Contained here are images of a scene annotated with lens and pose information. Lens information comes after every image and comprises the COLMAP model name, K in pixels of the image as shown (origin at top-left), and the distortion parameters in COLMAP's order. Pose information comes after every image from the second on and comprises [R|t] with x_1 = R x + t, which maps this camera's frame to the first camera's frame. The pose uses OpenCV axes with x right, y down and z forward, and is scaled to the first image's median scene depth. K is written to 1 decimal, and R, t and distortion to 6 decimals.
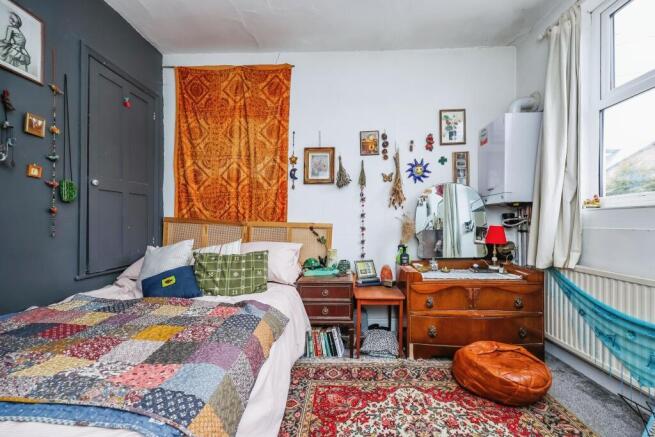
lens RADIAL K [[263.0, 0, 332.8], [0, 263.0, 220.6], [0, 0, 1]] dist [-0.000769, 0.000086]
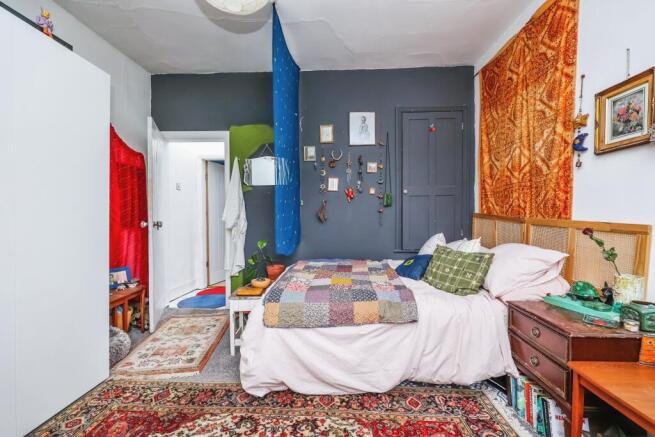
lens RADIAL K [[263.0, 0, 332.8], [0, 263.0, 220.6], [0, 0, 1]] dist [-0.000769, 0.000086]
pose [[0.013013, 0.025425, -0.999592, 0.474022], [0.004924, 0.999663, 0.025491, -0.012169], [0.999903, -0.005254, 0.012883, 0.398977]]
